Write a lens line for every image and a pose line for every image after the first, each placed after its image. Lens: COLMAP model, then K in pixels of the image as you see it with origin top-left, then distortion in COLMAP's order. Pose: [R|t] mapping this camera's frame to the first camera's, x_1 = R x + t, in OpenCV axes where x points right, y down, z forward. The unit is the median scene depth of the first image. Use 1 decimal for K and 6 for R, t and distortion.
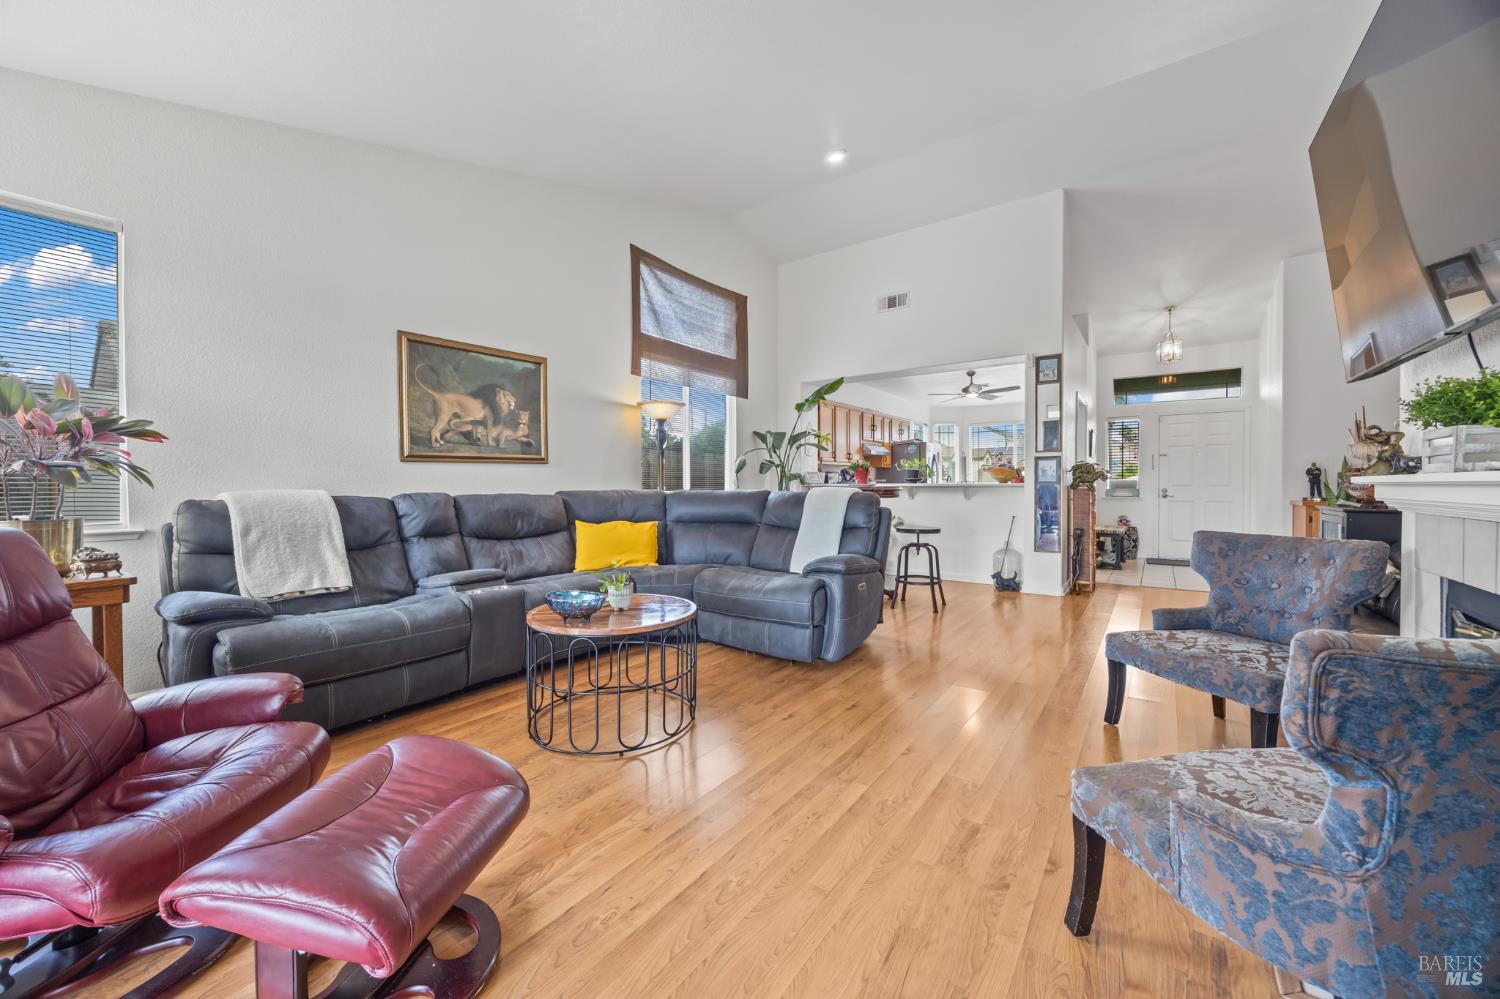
lens RADIAL K [[565.4, 0, 750.4], [0, 565.4, 491.4], [0, 0, 1]] dist [-0.003062, -0.000067]
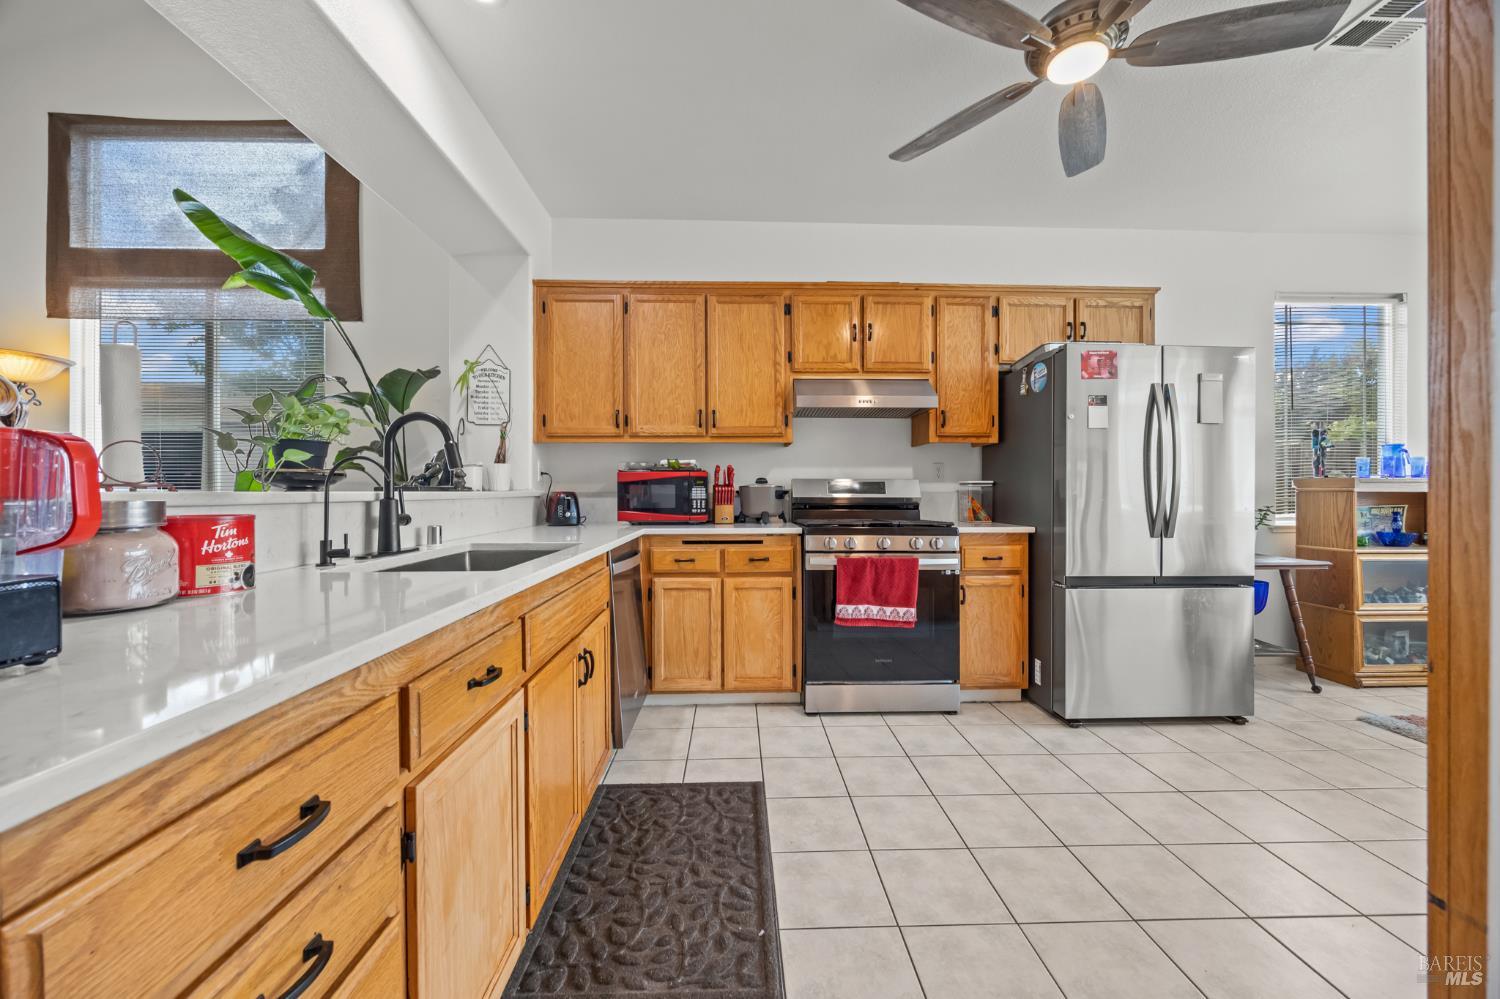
lens RADIAL K [[565.4, 0, 750.4], [0, 565.4, 491.4], [0, 0, 1]] dist [-0.003062, -0.000067]
pose [[0.613099, 0.001857, -0.790004, 0.919493], [-0.012491, 0.999895, -0.007344, -0.023578], [0.789907, 0.014371, 0.613058, 1.485700]]
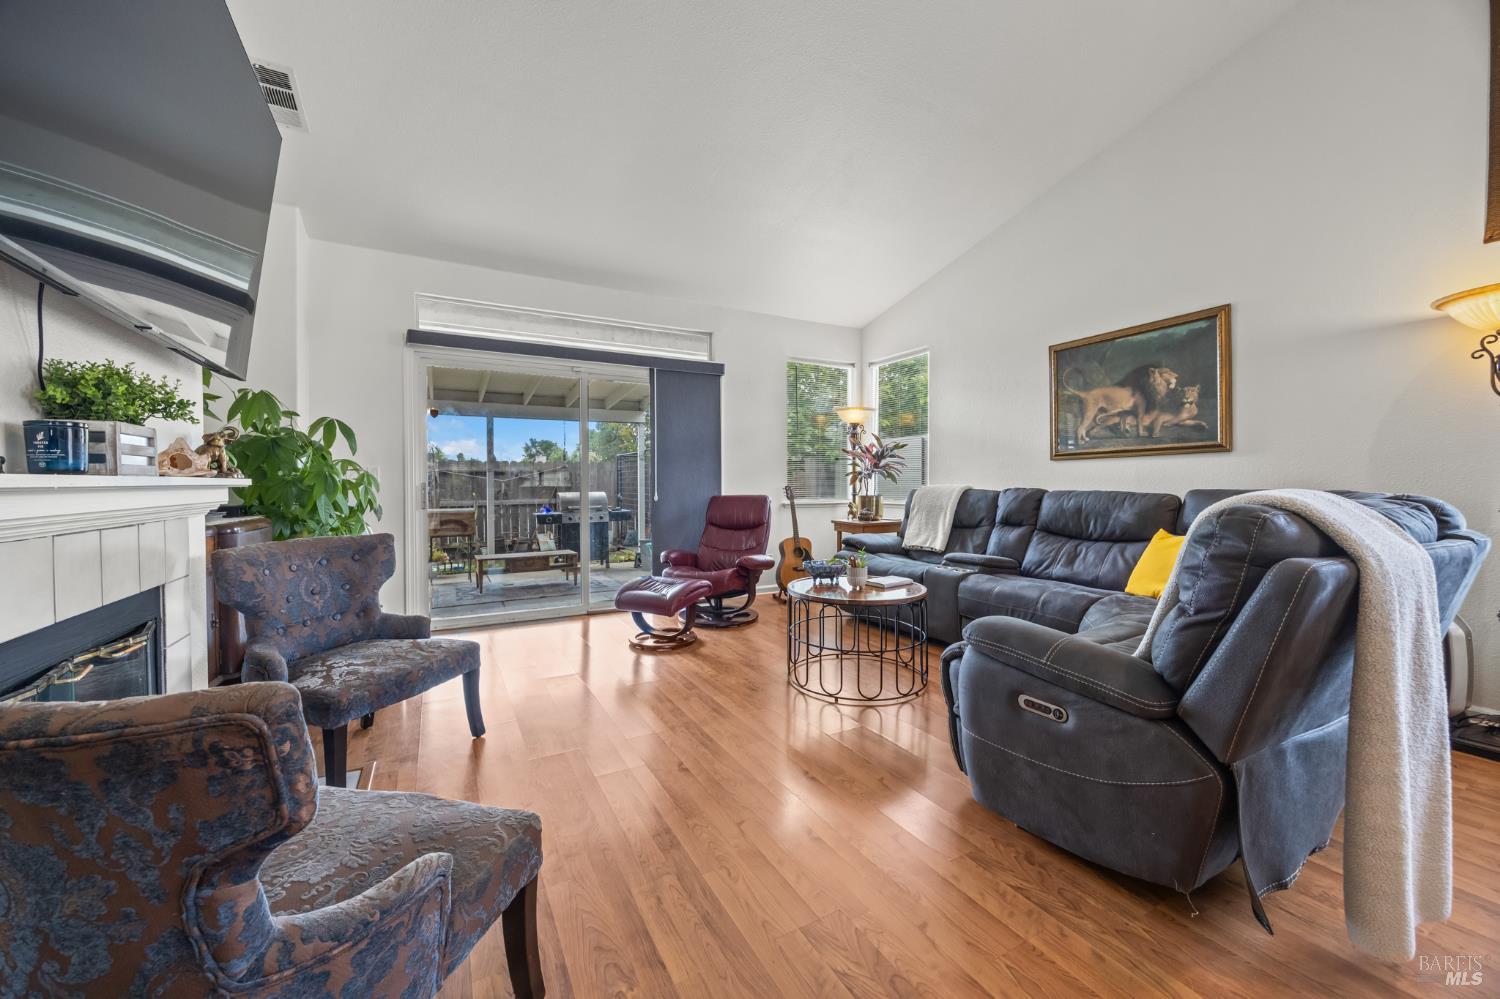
lens RADIAL K [[565.4, 0, 750.4], [0, 565.4, 491.4], [0, 0, 1]] dist [-0.003062, -0.000067]
pose [[-0.421287, 0.018330, -0.906742, 0.562019], [-0.007239, 0.999696, 0.023572, -0.011402], [0.906899, 0.016495, -0.421026, 0.779528]]
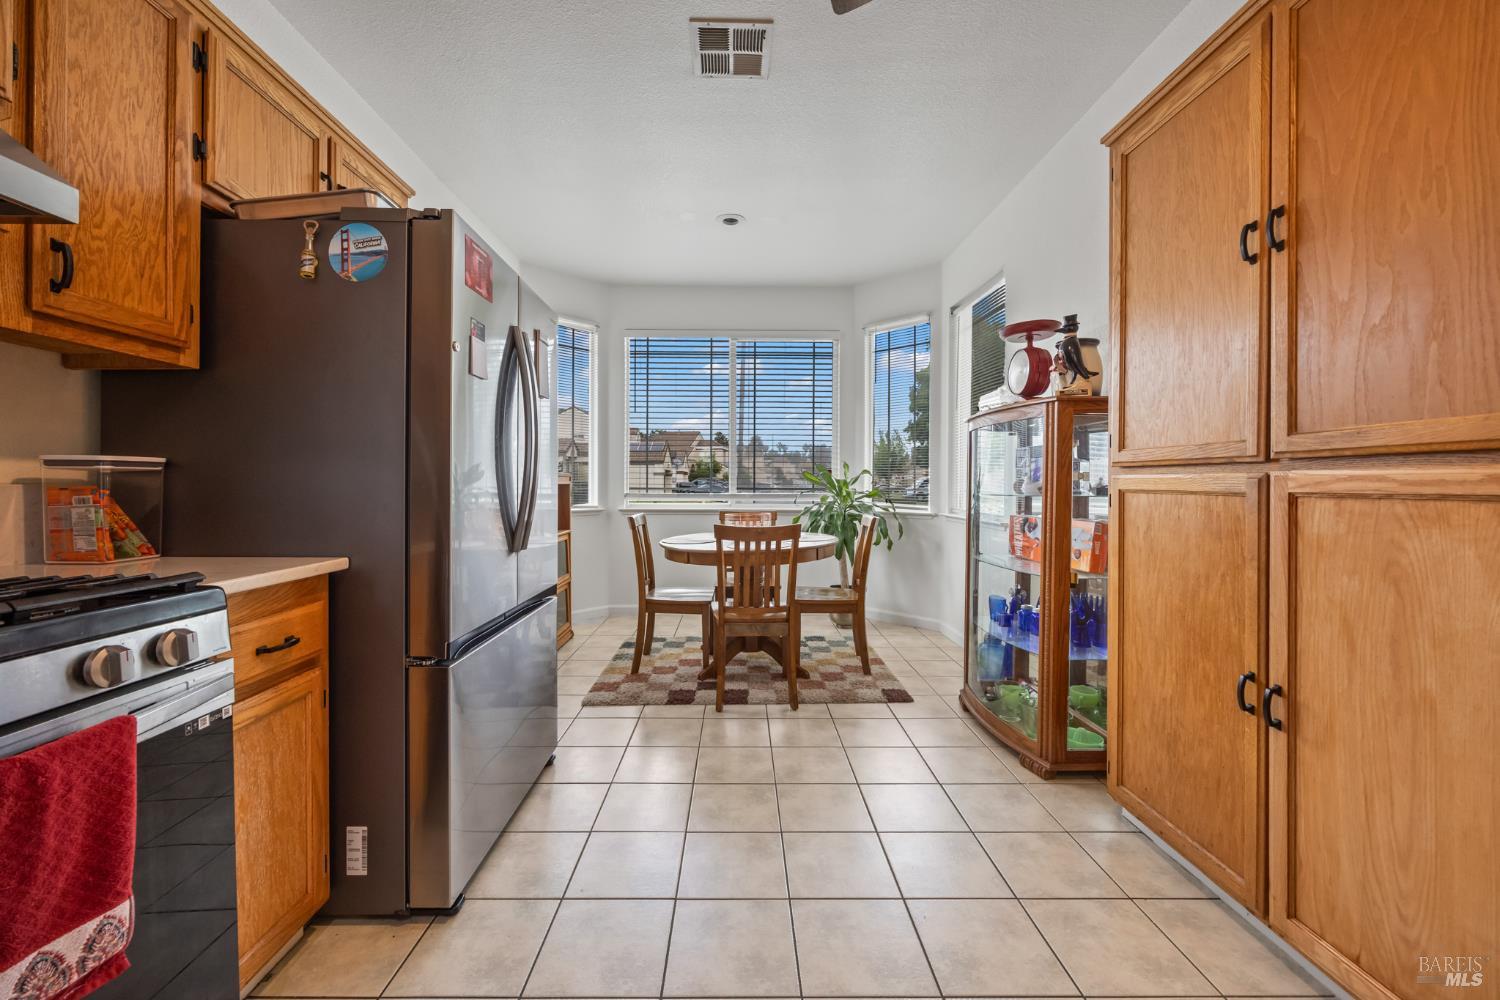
lens RADIAL K [[596.0, 0, 727.2], [0, 596.0, 484.6], [0, 0, 1]] dist [-0.001331, -0.000074]
pose [[0.817512, 0.006569, 0.575874, 0.587904], [0.001149, 0.999914, -0.013037, -0.027384], [-0.575910, 0.011319, 0.817435, 1.749245]]
